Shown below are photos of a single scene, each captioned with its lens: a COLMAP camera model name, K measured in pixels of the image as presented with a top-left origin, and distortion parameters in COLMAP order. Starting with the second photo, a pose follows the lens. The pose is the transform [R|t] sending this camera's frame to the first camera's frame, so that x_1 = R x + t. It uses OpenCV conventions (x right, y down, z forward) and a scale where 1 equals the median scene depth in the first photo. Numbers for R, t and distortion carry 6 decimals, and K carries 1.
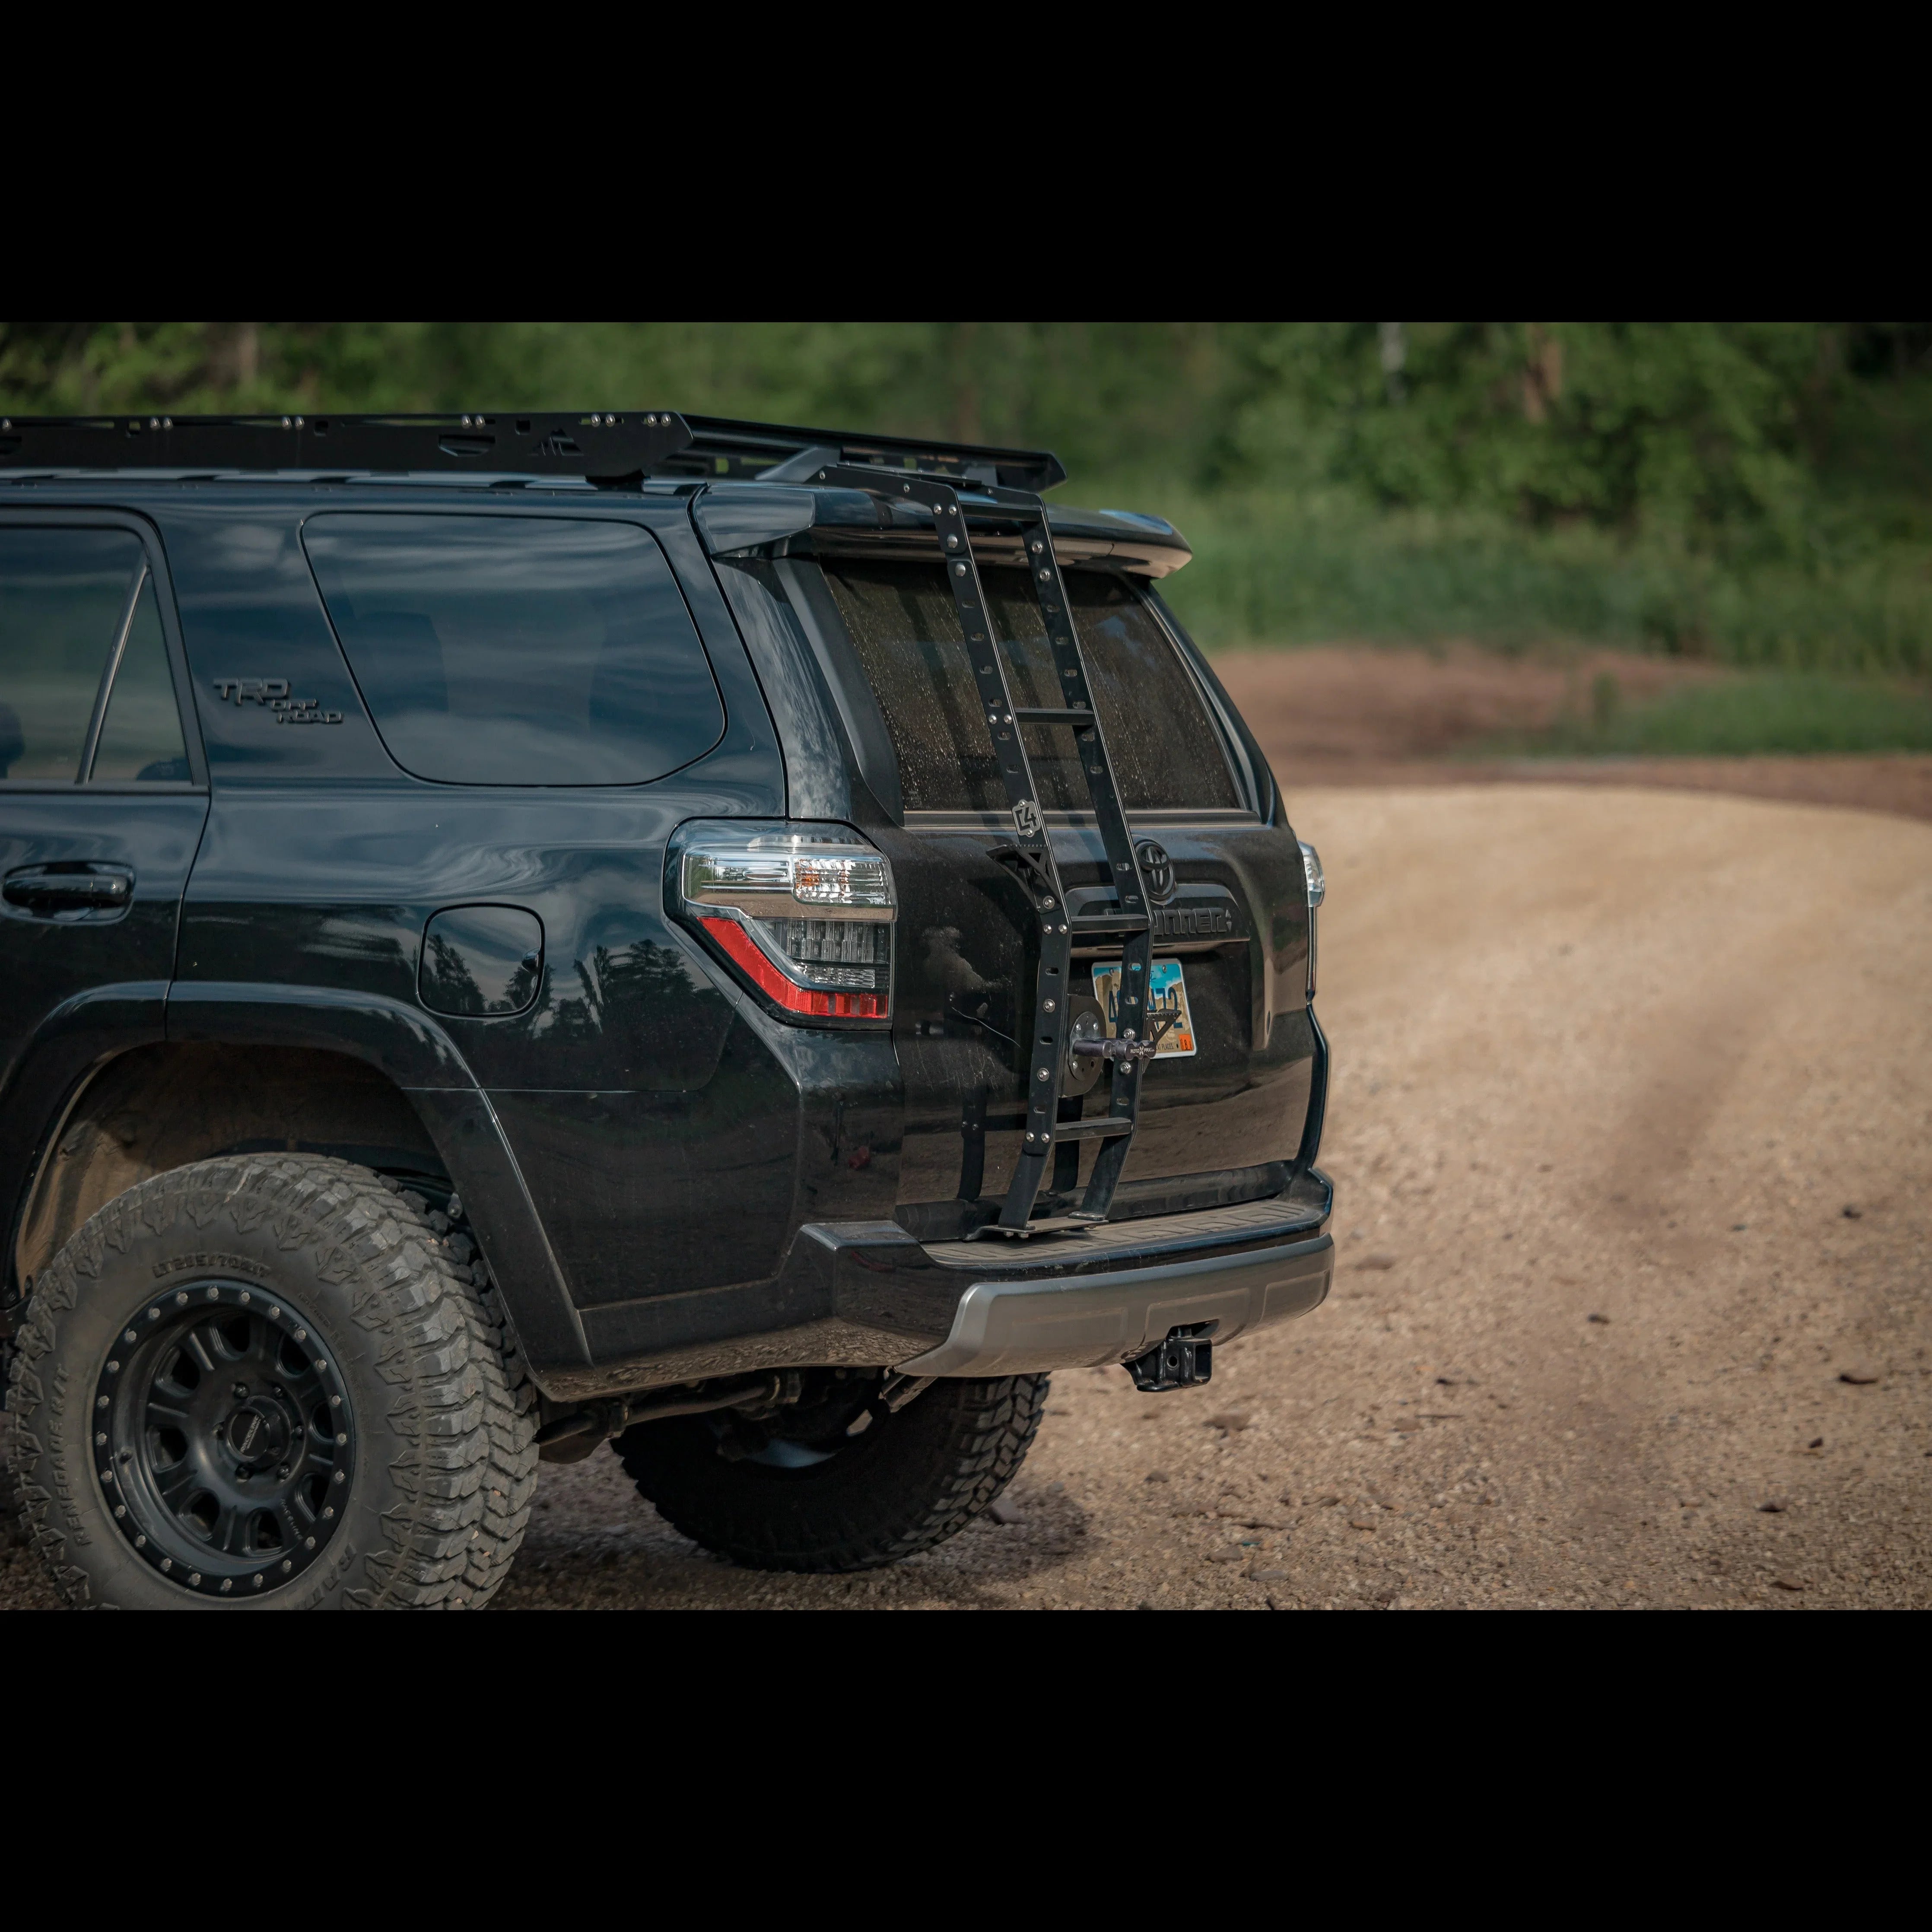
lens RADIAL K [[5747.1, 0, 966.0], [0, 5747.1, 966.0], [0, 0, 1]] dist [-0.114666, 0.782344]
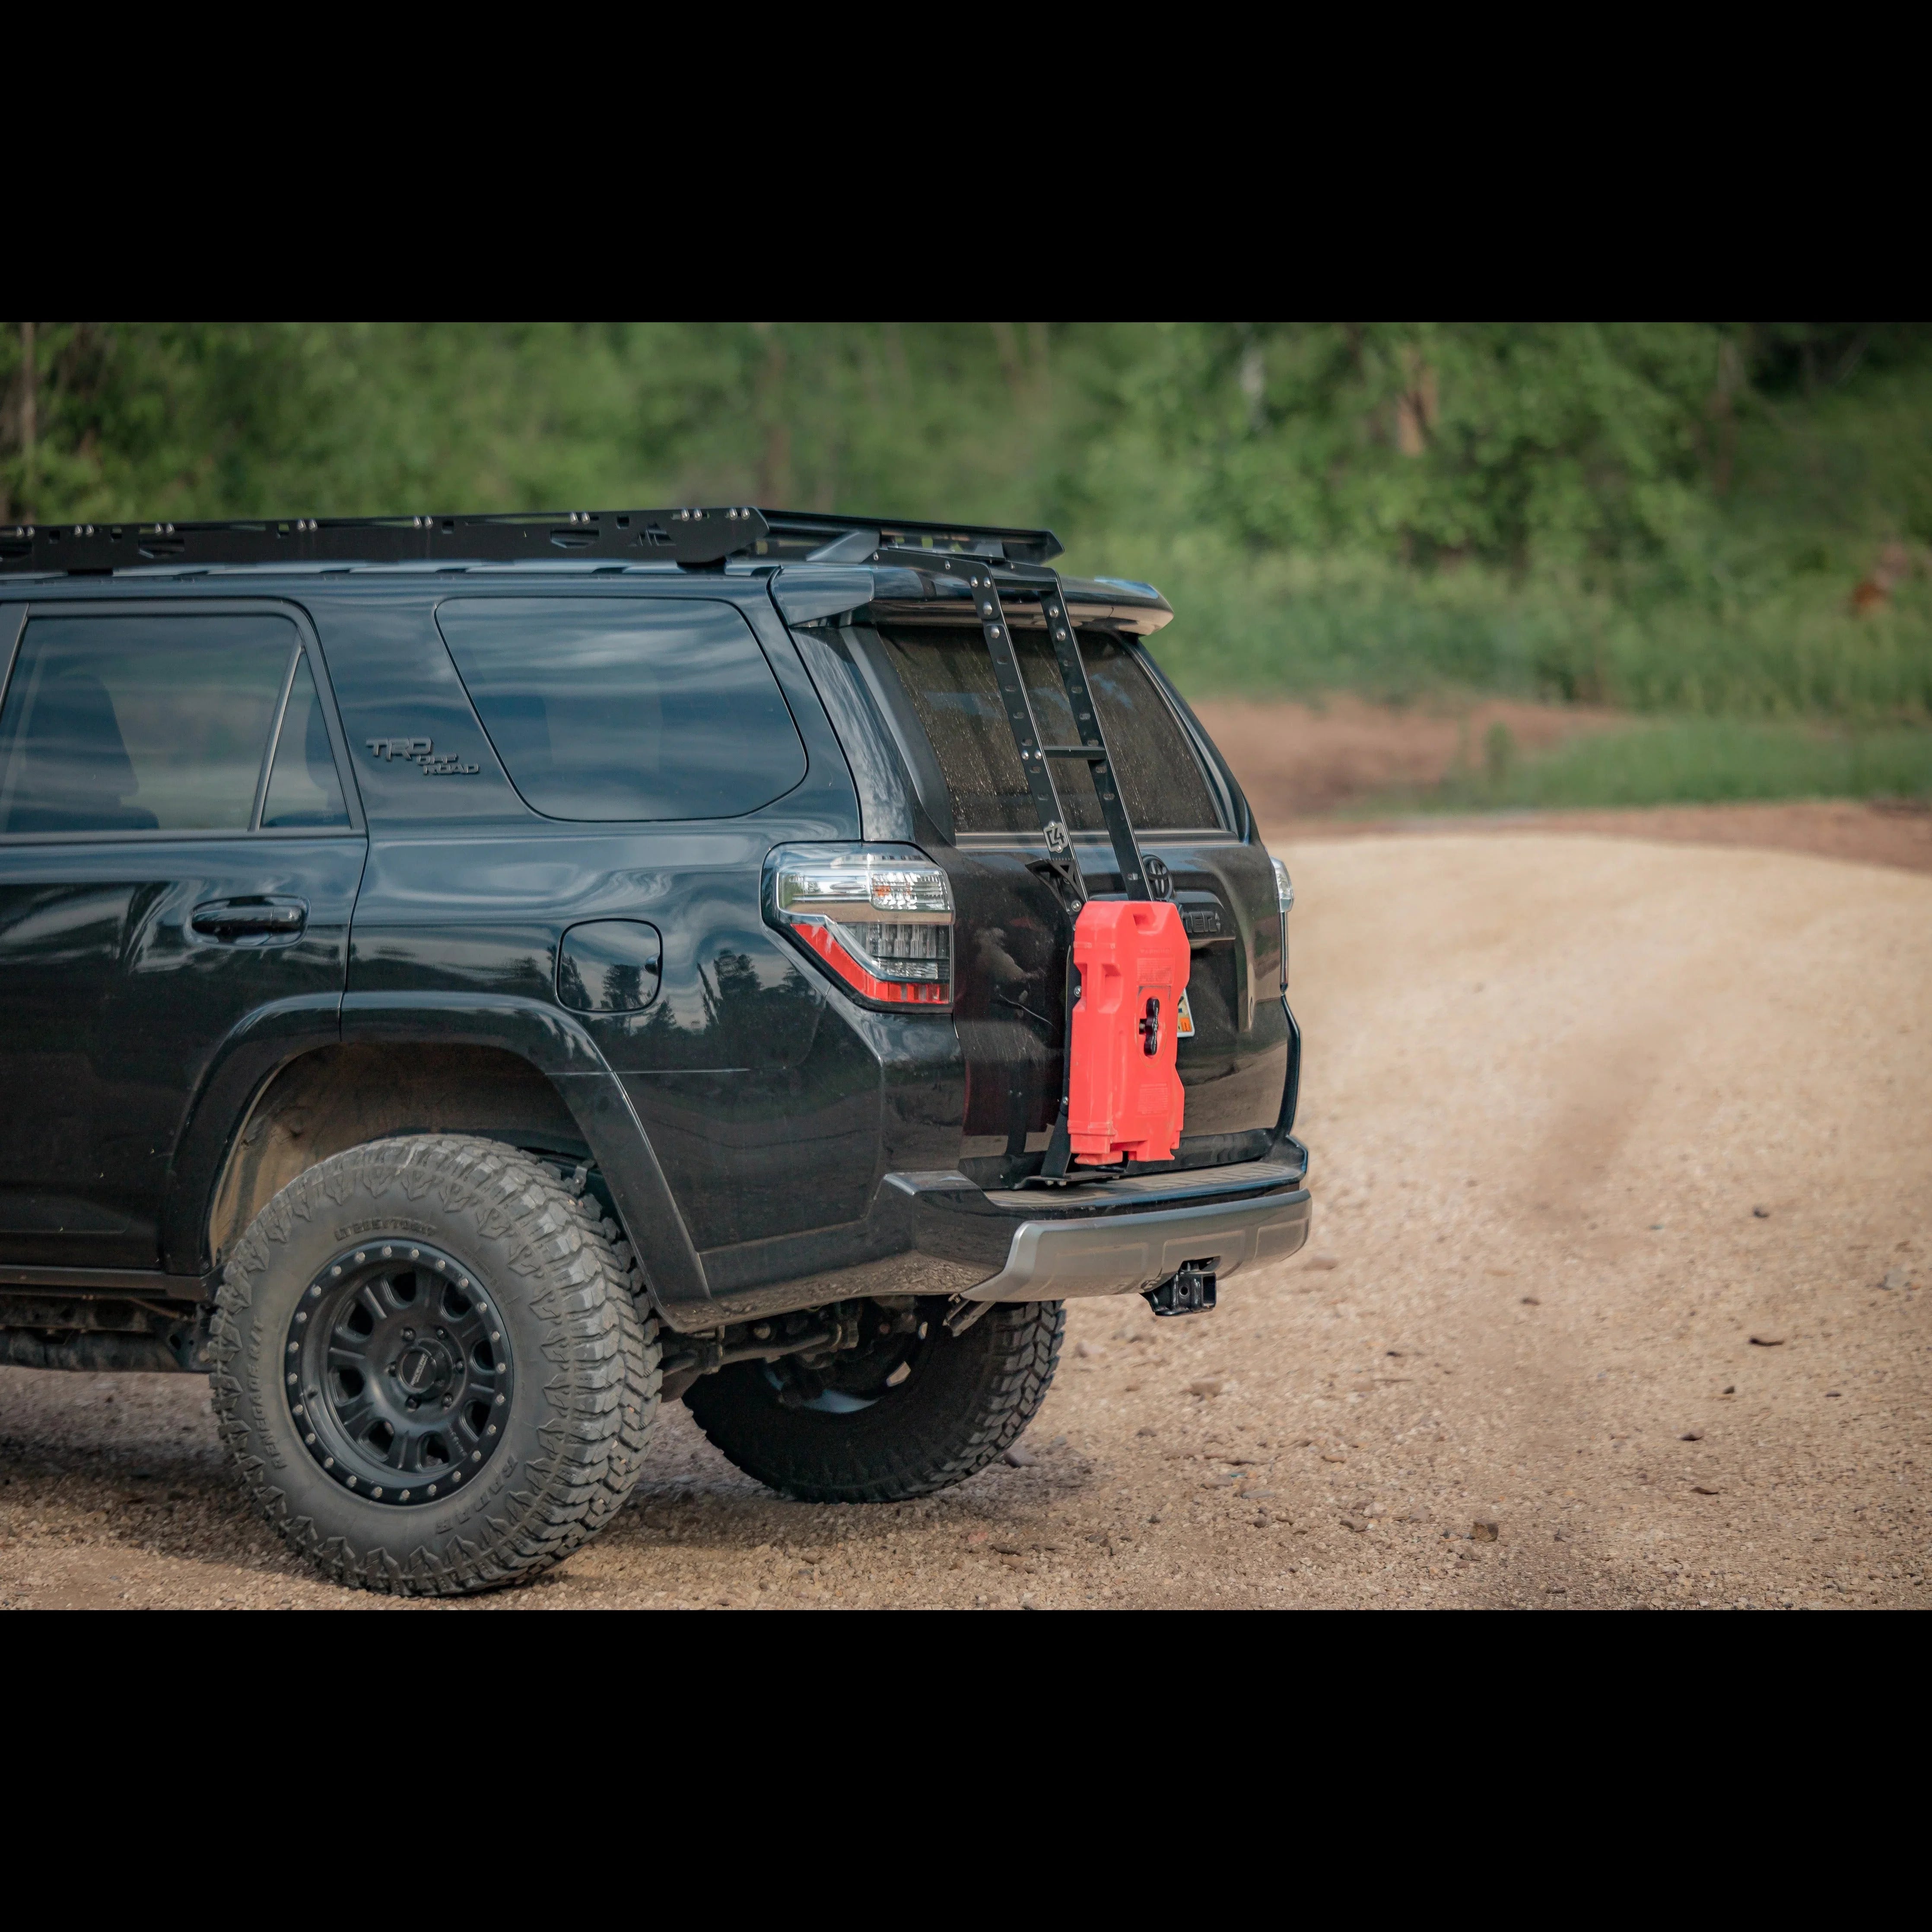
lens RADIAL K [[6411.5, 0, 1004.7], [0, 6411.5, 1044.3], [0, 0, 1]] dist [-0.034193, -0.343777]
pose [[0.999054, -0.027582, 0.033615, -0.045309], [0.027714, 0.999610, -0.003477, 0.021604], [-0.033506, 0.004405, 0.999429, -0.335532]]
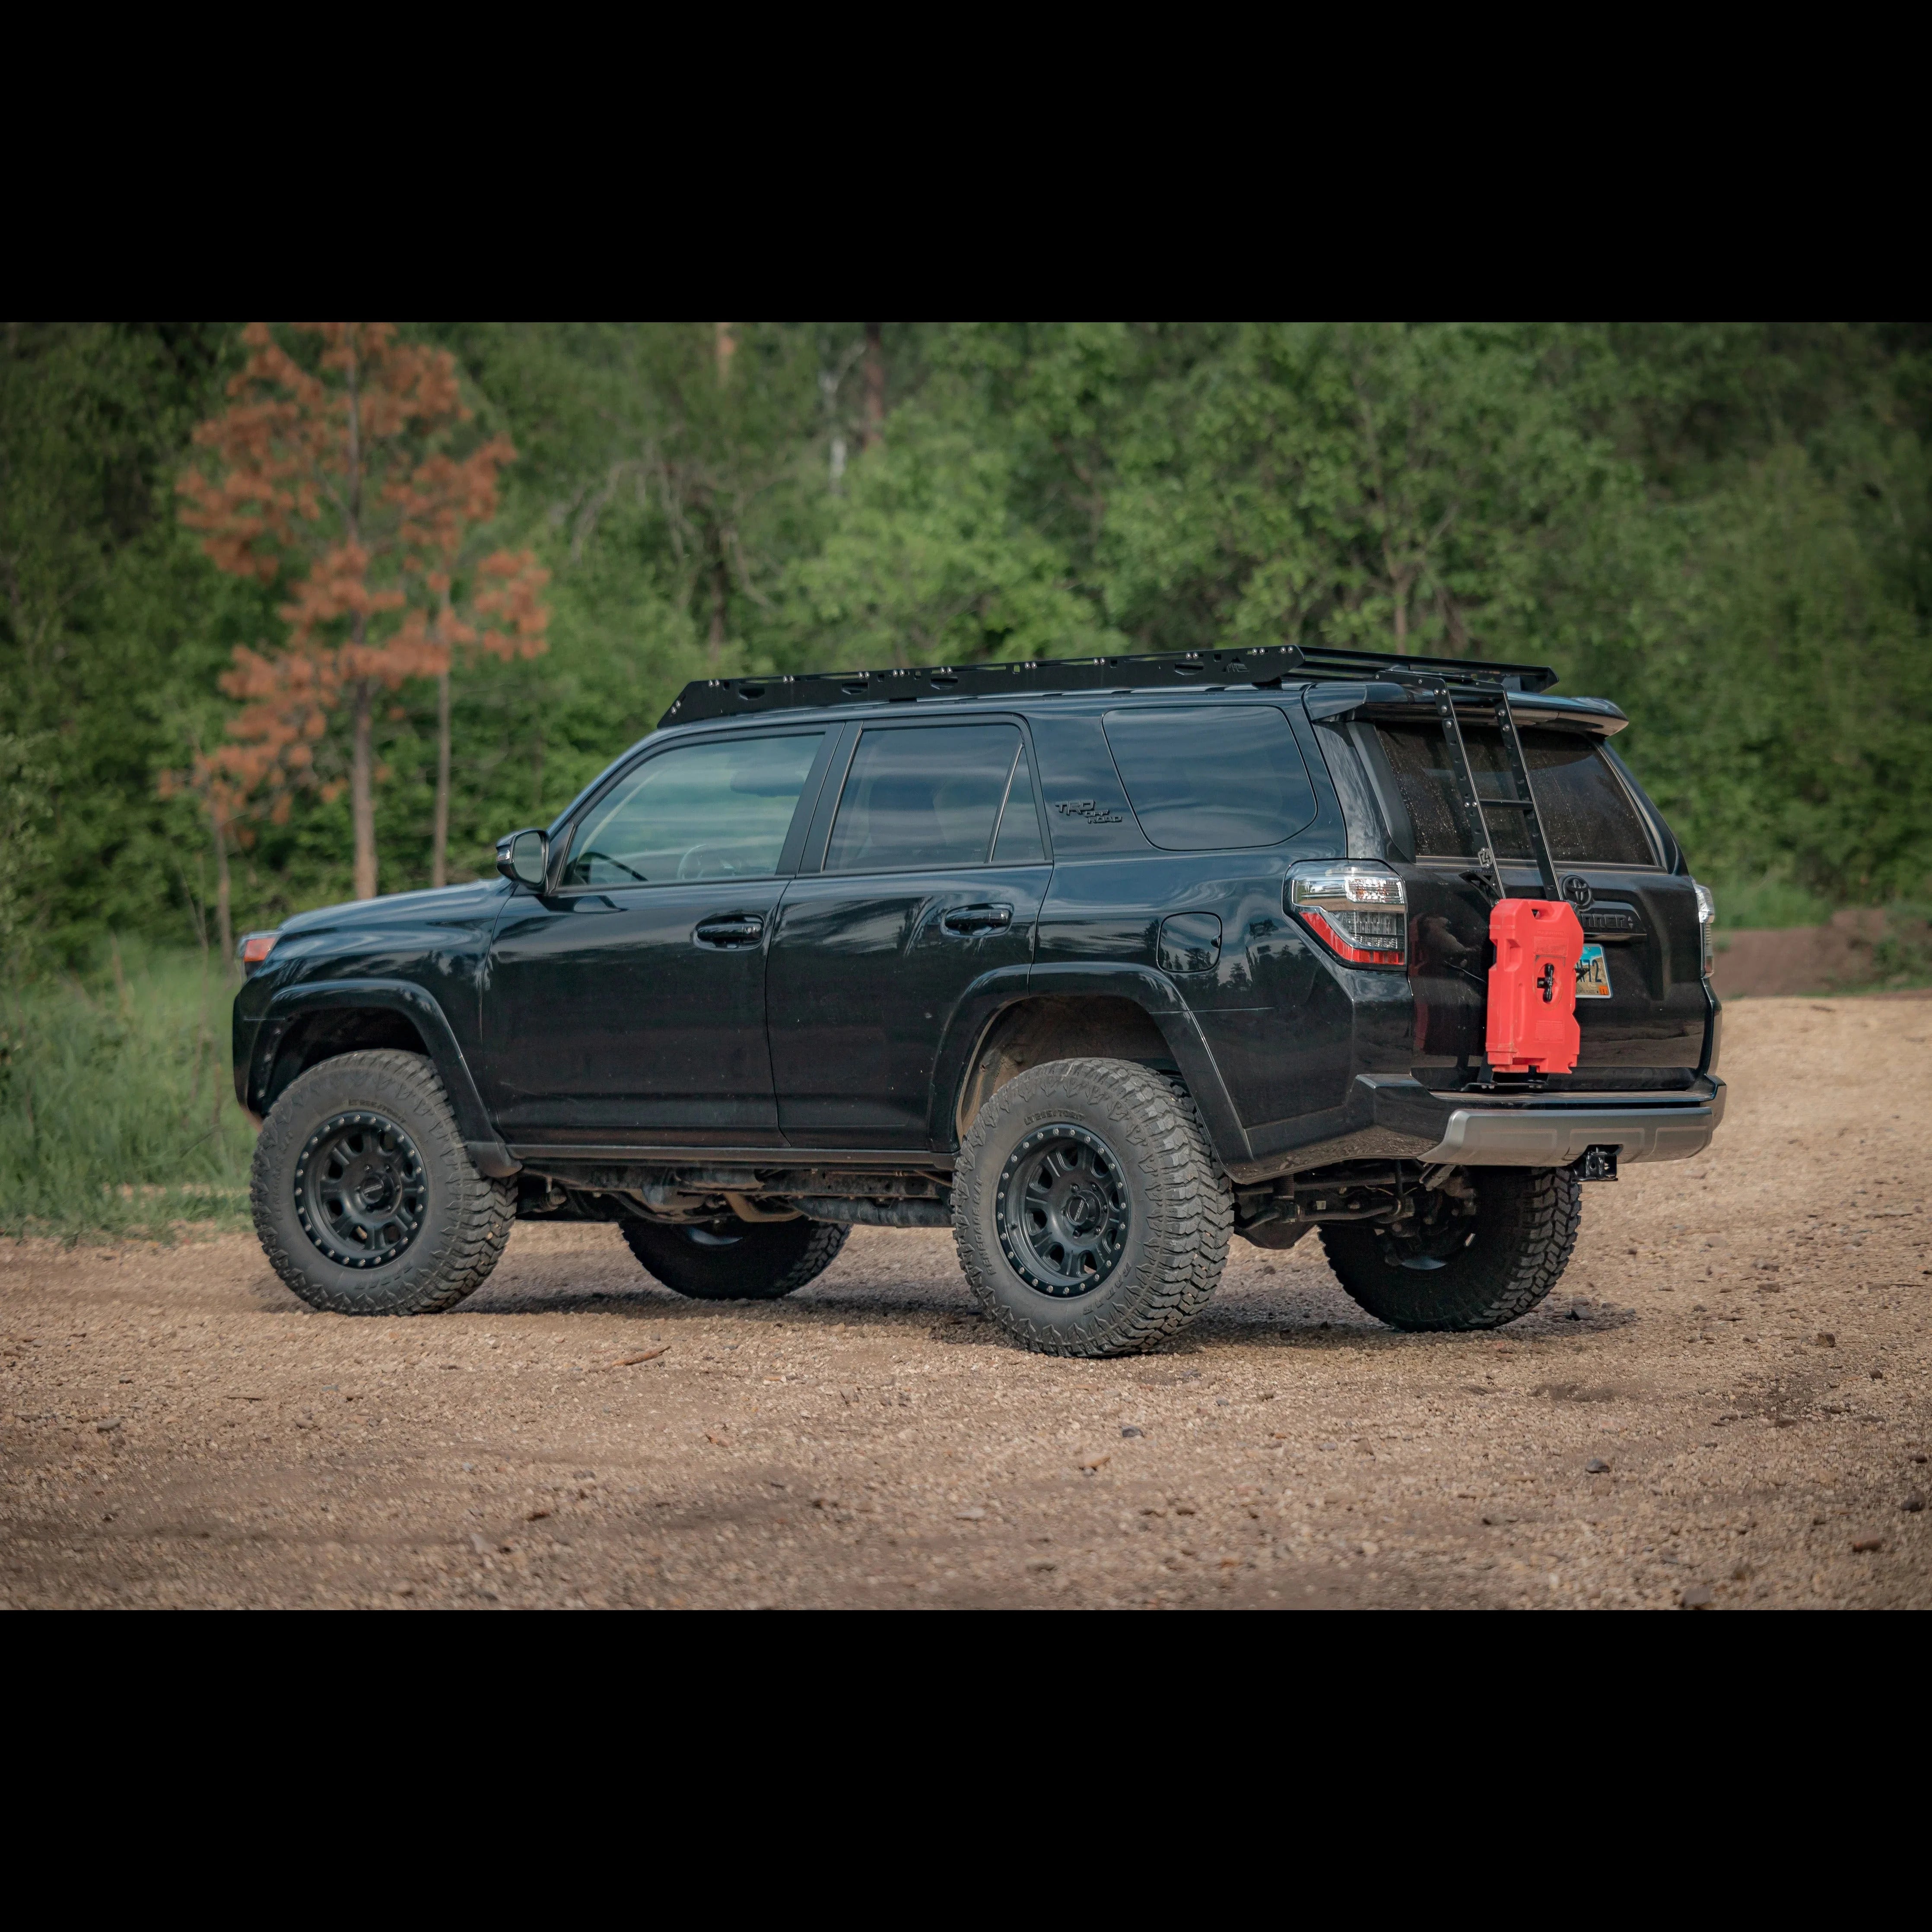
lens RADIAL K [[5657.8, 0, 1048.0], [0, 5657.8, 1055.9], [0, 0, 1]] dist [-0.274243, -0.677281]
pose [[0.979003, -0.027708, -0.201956, 0.228801], [0.018924, 0.998794, -0.045300, 0.112733], [0.202967, 0.040527, 0.978347, -0.761658]]
